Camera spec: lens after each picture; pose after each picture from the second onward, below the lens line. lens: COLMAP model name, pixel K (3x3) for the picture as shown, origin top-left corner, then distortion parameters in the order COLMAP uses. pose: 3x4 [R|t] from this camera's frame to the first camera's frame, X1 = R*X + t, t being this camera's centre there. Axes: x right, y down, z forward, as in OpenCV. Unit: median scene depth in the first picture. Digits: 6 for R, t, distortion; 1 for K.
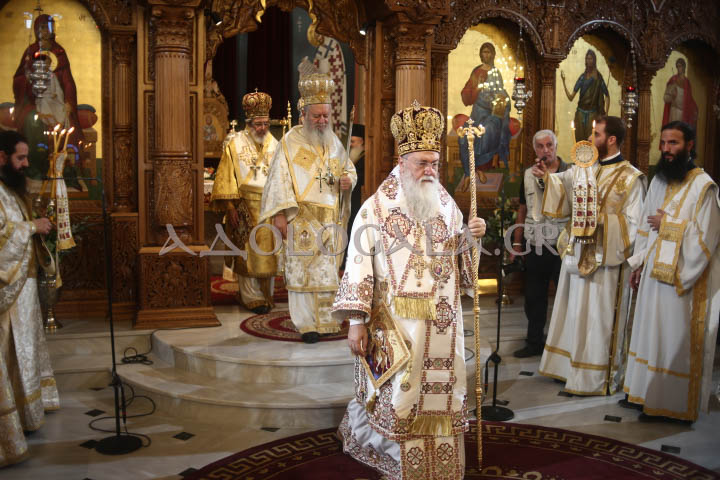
lens RADIAL K [[705.5, 0, 362.1], [0, 705.5, 238.9], [0, 0, 1]] dist [-0.147565, 0.096592]
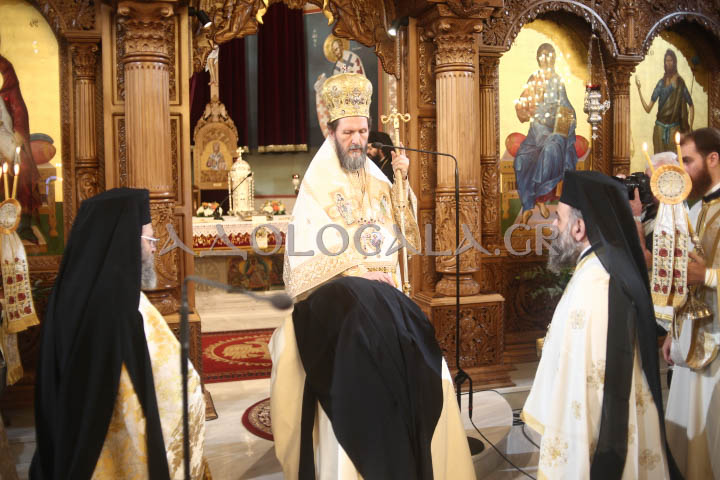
lens RADIAL K [[705.5, 0, 362.1], [0, 705.5, 238.9], [0, 0, 1]] dist [-0.147565, 0.096592]
pose [[0.999221, -0.024297, -0.031102, -0.013869], [0.023321, 0.999236, -0.031366, -0.038801], [0.031840, 0.030616, 0.999024, 0.215465]]
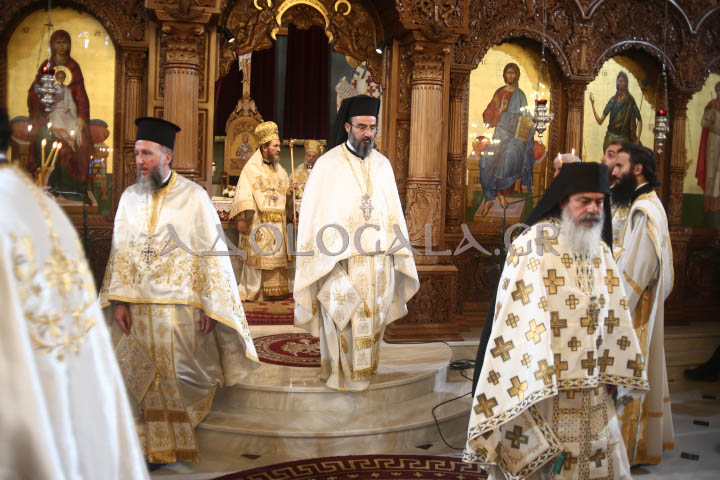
lens RADIAL K [[705.5, 0, 362.1], [0, 705.5, 238.9], [0, 0, 1]] dist [-0.147565, 0.096592]
pose [[0.996411, 0.028477, -0.079709, 0.061166], [-0.030949, 0.999072, -0.029948, -0.002741], [0.078782, 0.032307, 0.996368, 0.029685]]
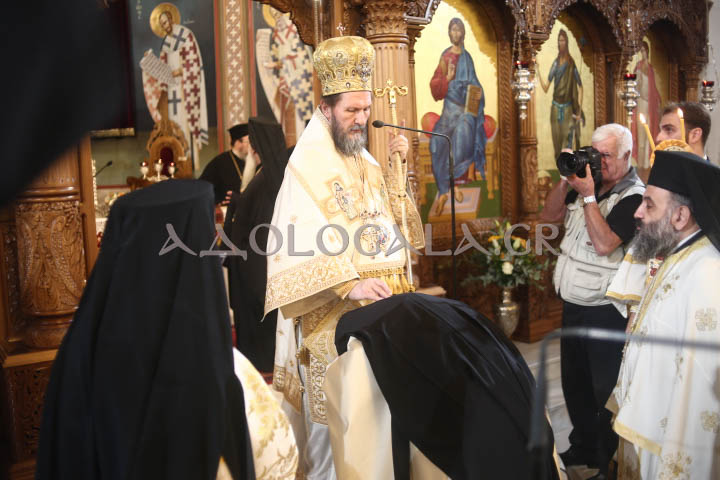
lens RADIAL K [[705.5, 0, 362.1], [0, 705.5, 238.9], [0, 0, 1]] dist [-0.147565, 0.096592]
pose [[0.957507, -0.073109, 0.278989, -0.159321], [0.074282, 0.997217, 0.006380, -0.057452], [-0.278679, 0.014615, 0.960273, 0.325638]]
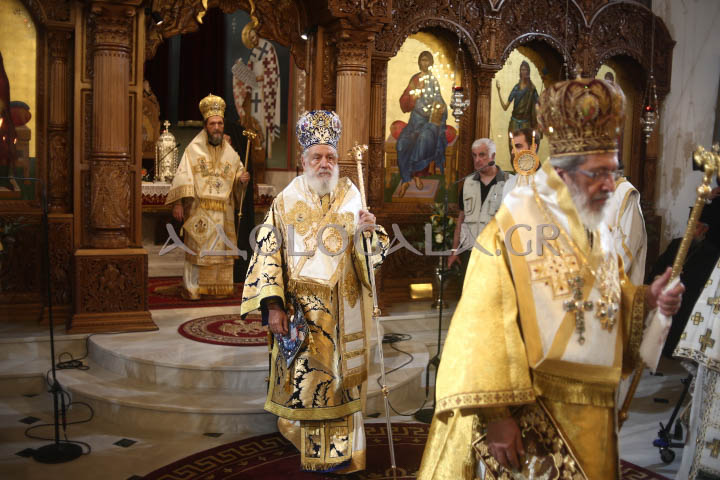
lens RADIAL K [[705.5, 0, 362.1], [0, 705.5, 238.9], [0, 0, 1]] dist [-0.147565, 0.096592]
pose [[0.994201, 0.010550, 0.107019, -0.020212], [-0.010031, 0.999935, -0.005379, -0.001472], [-0.107069, 0.004275, 0.994242, -0.003563]]
